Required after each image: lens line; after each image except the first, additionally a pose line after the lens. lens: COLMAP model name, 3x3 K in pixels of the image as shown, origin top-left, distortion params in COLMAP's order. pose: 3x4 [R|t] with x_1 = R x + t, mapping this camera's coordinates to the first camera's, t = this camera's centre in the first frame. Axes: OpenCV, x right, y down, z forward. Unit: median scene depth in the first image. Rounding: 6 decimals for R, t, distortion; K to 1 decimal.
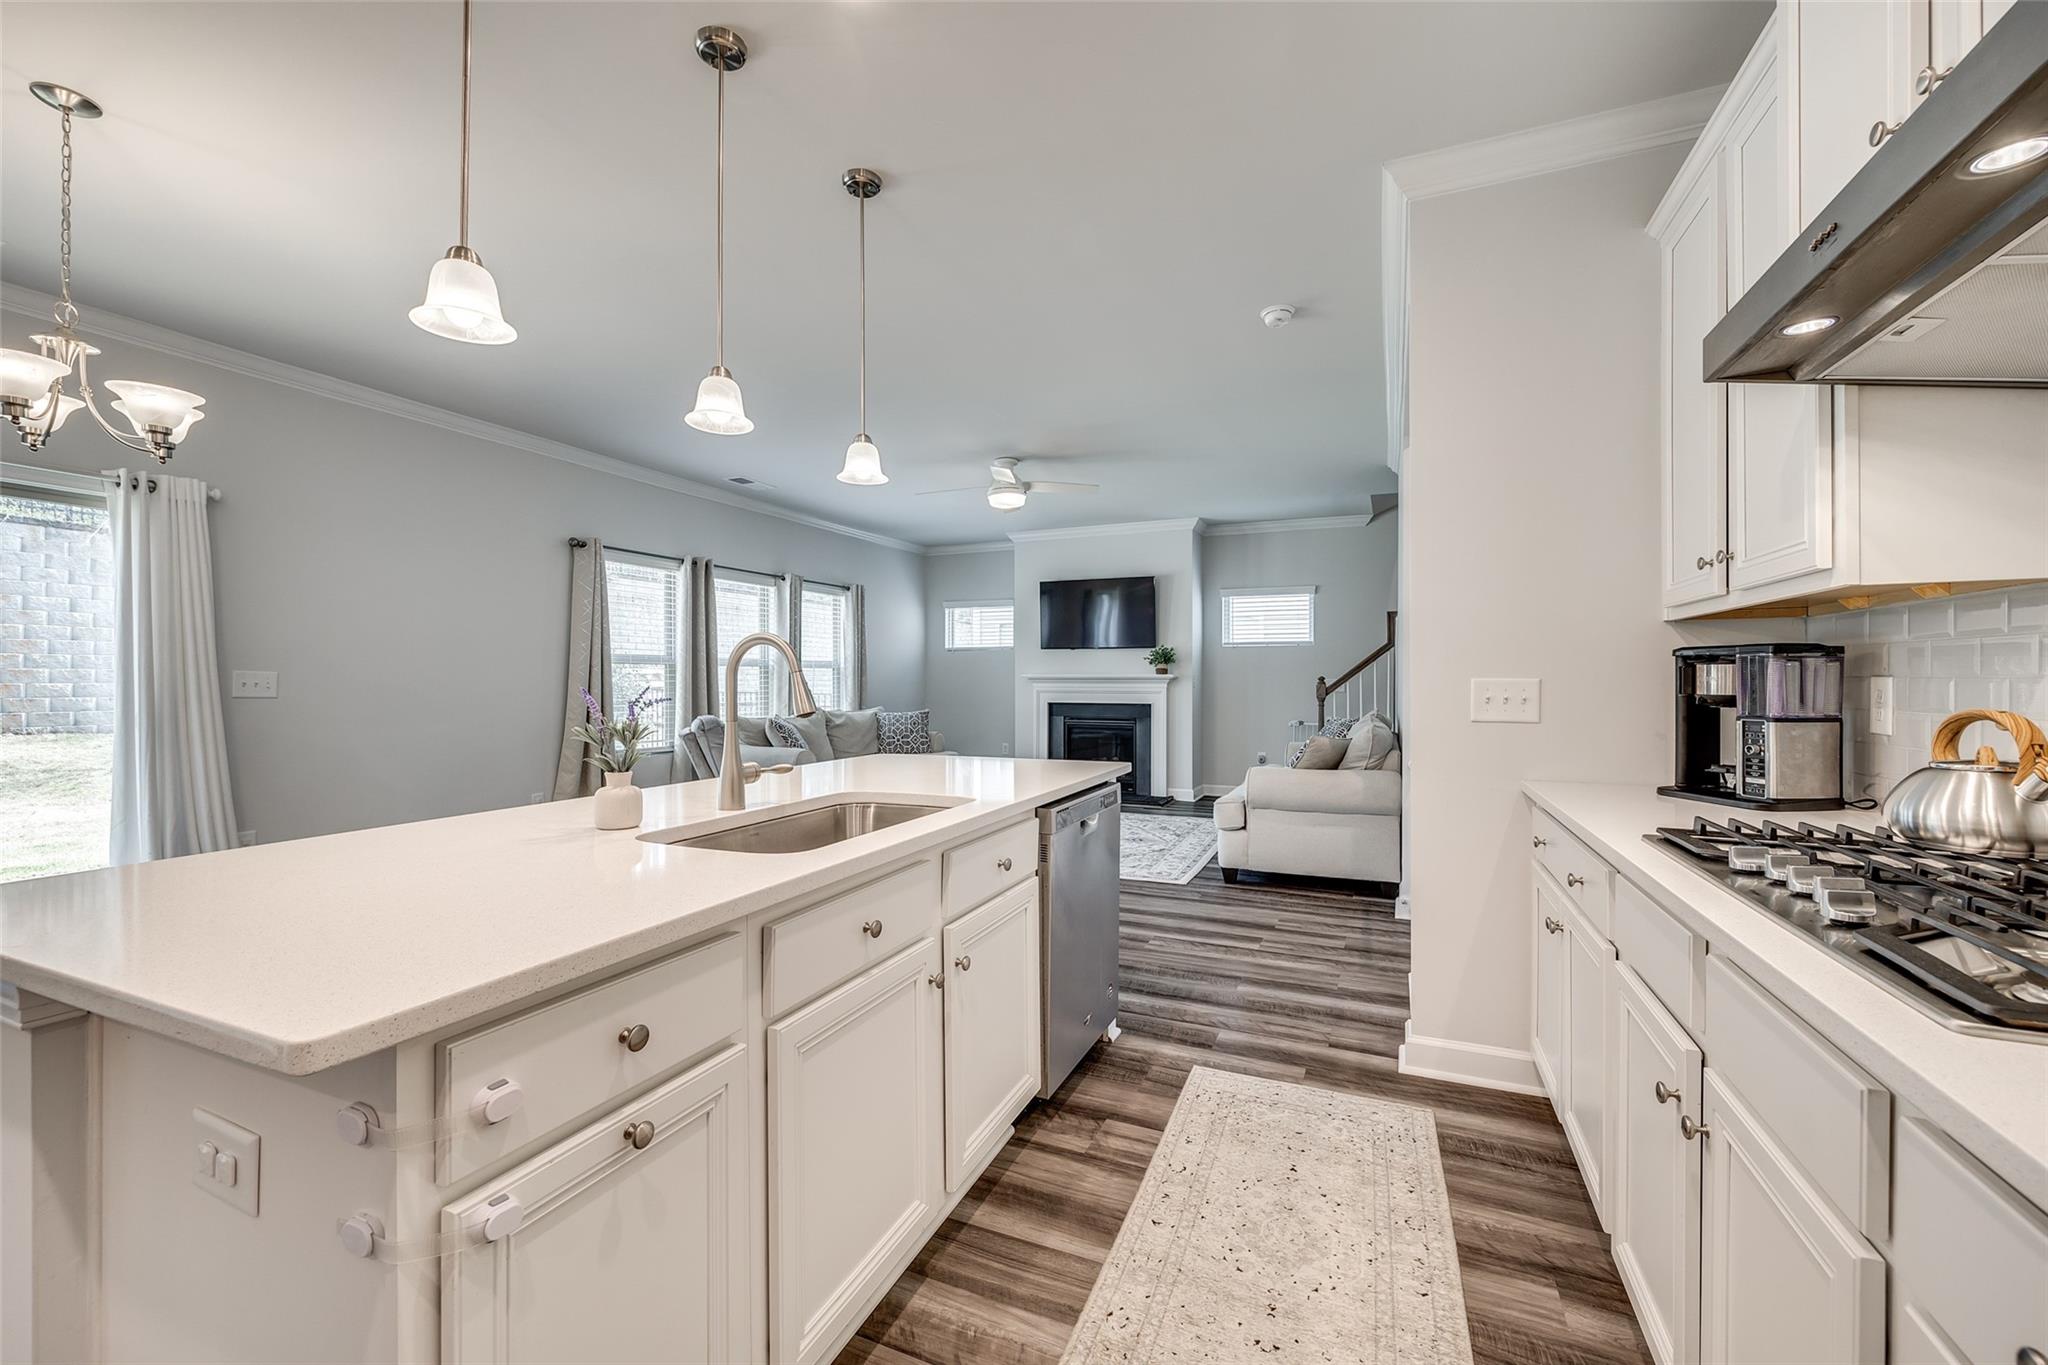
lens RADIAL K [[830.5, 0, 1025.8], [0, 830.5, 680.0], [0, 0, 1]] dist [-0.001742, 0.000032]
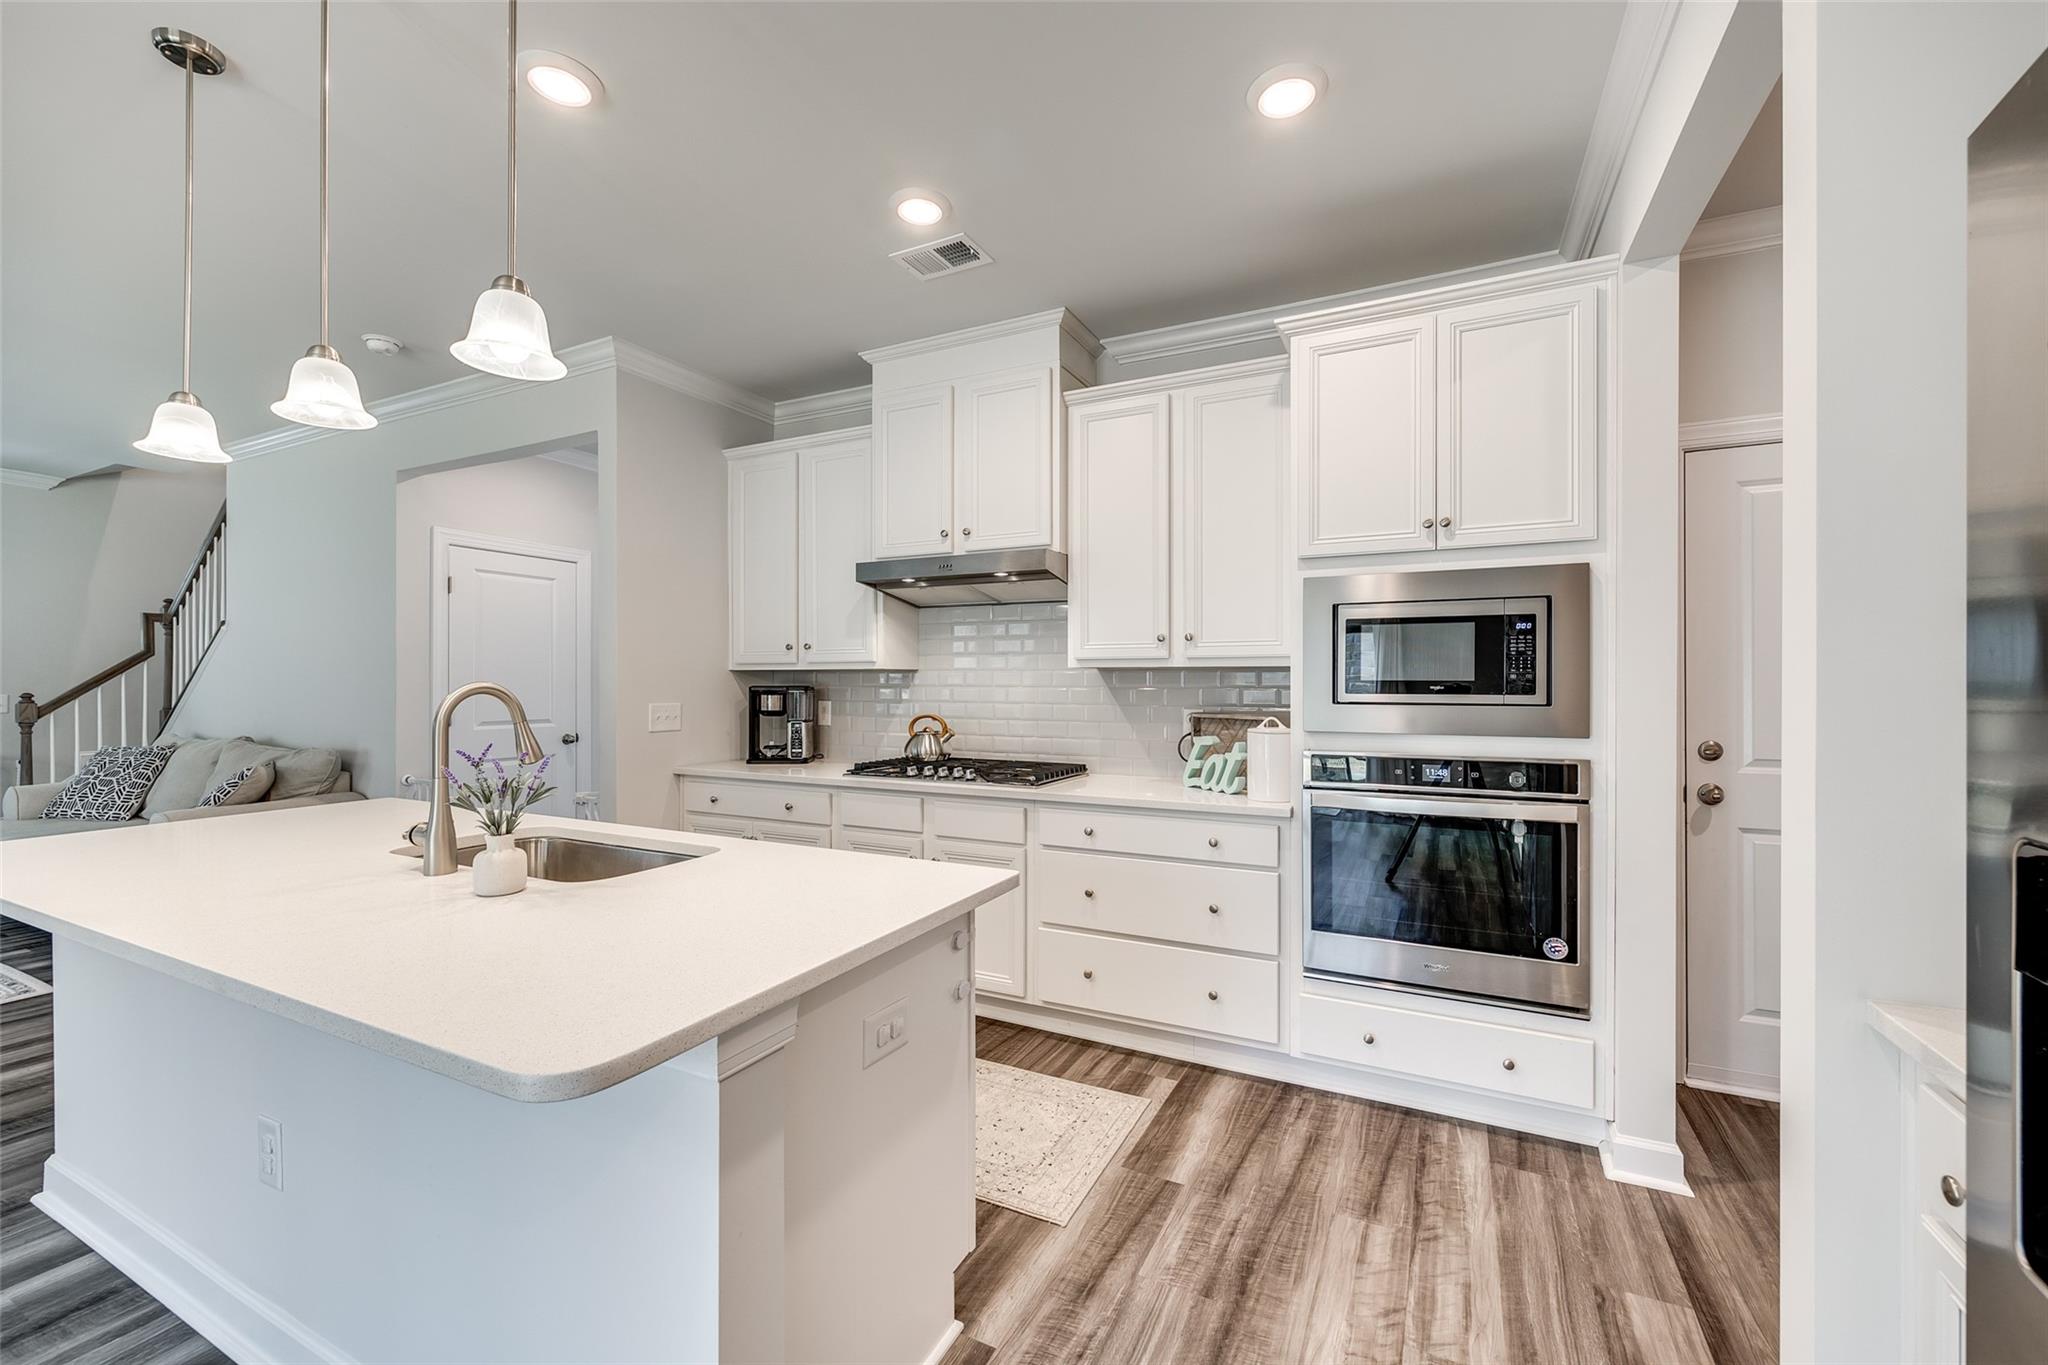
lens RADIAL K [[825.7, 0, 1028.4], [0, 825.7, 682.4], [0, 0, 1]] dist [-0.002064, 0.000322]
pose [[0.050432, -0.000860, 0.998727, -0.312033], [-0.000713, 0.999999, 0.000897, -0.014363], [-0.998727, -0.000757, 0.050432, 0.078905]]
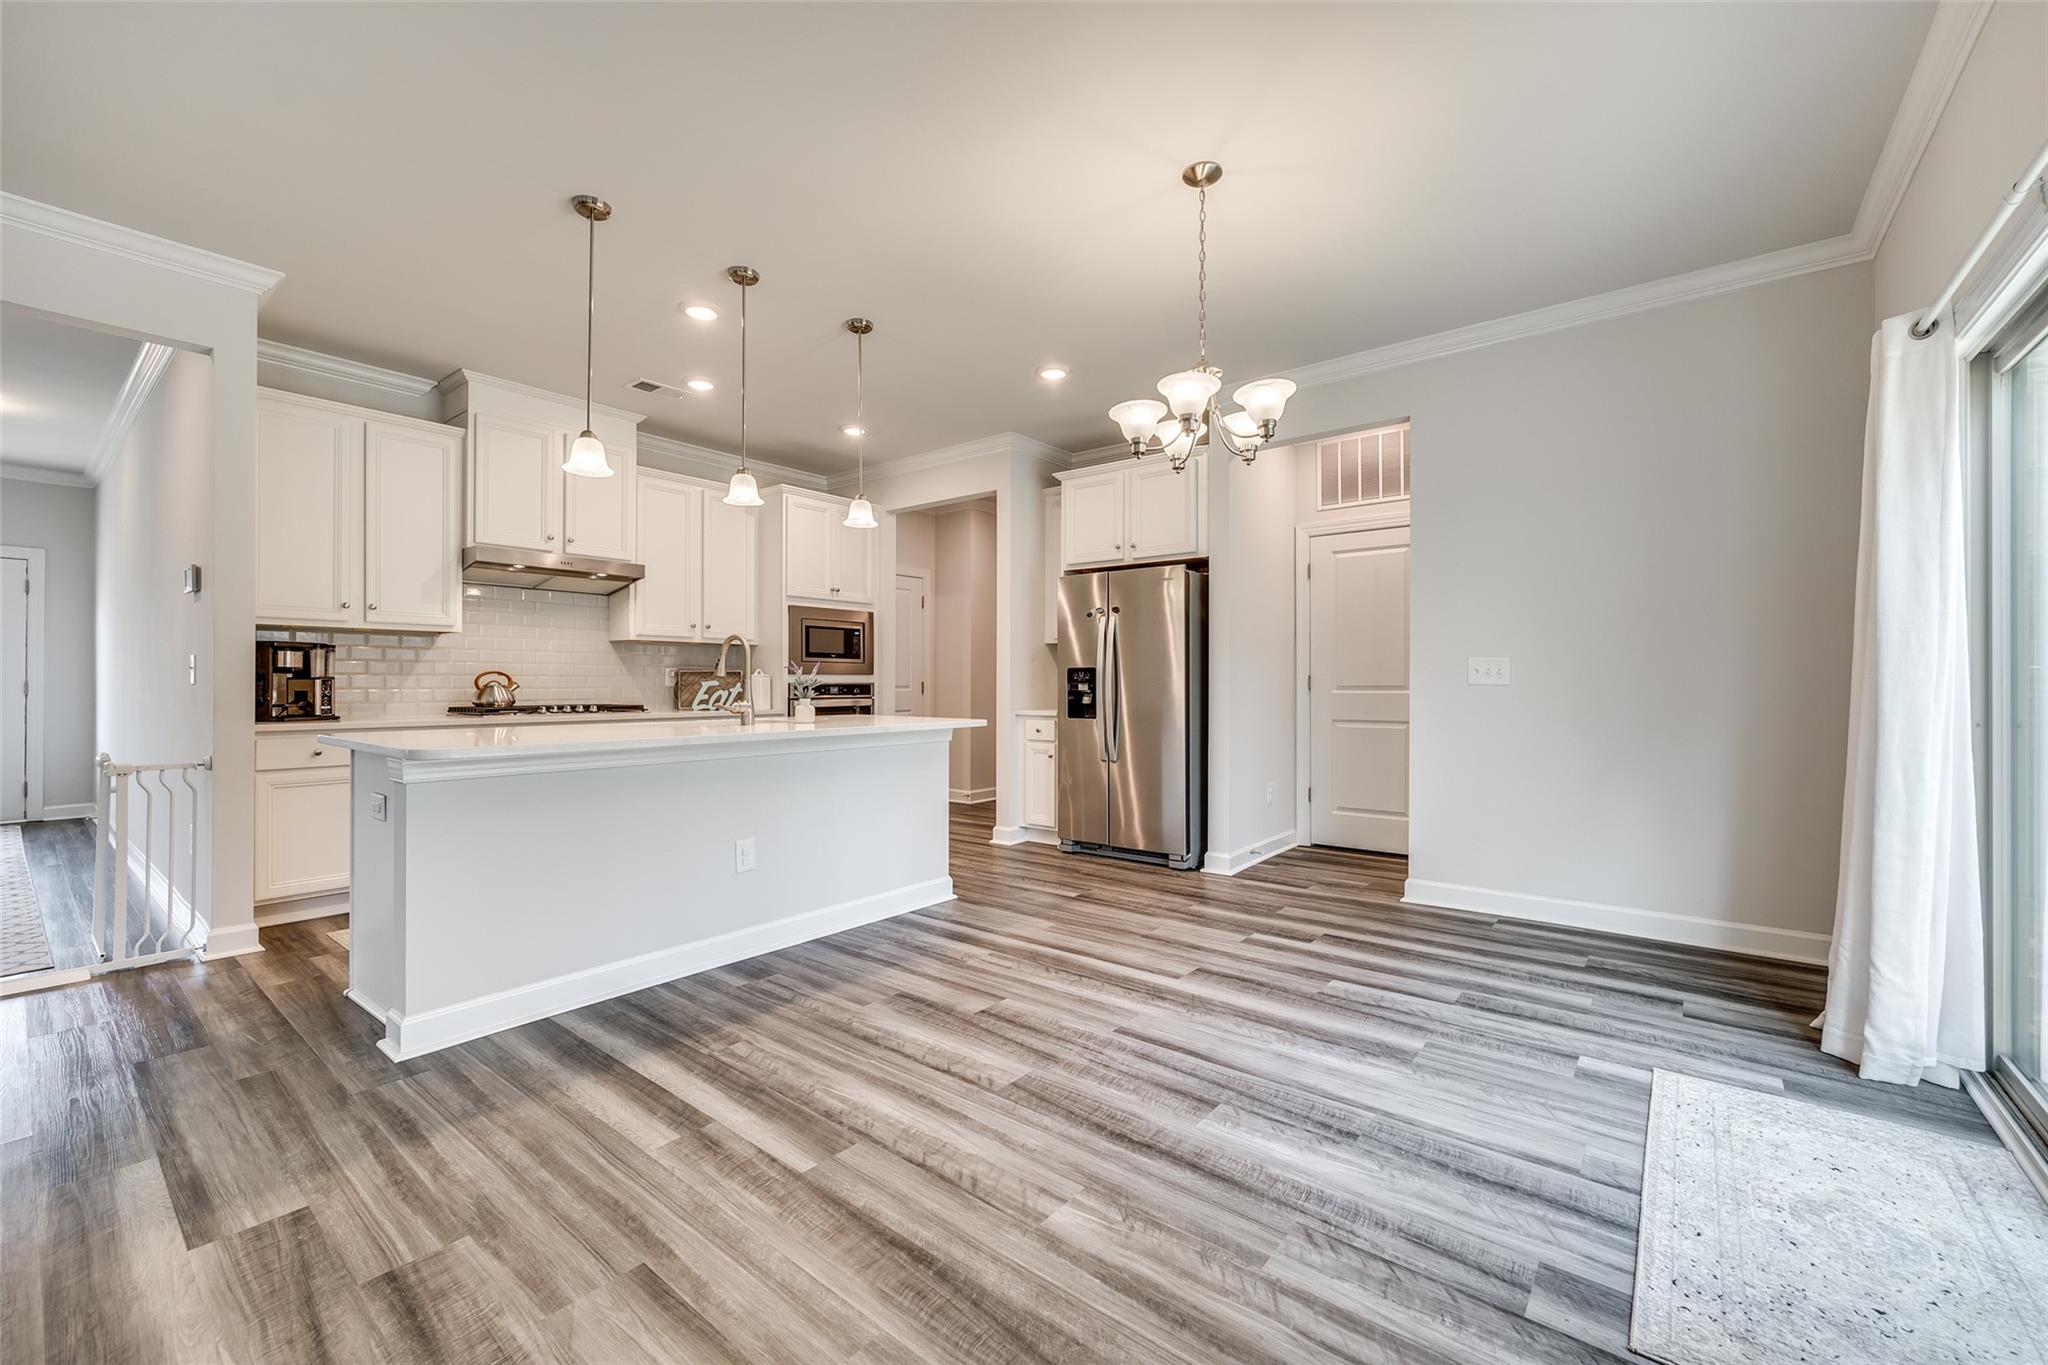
lens RADIAL K [[825.7, 0, 1028.4], [0, 825.7, 682.4], [0, 0, 1]] dist [-0.002064, 0.000322]
pose [[-0.967014, -0.001801, 0.254715, -0.368882], [-0.001623, 0.999998, 0.000909, 0.013527], [-0.254717, 0.000465, -0.967016, 0.674984]]
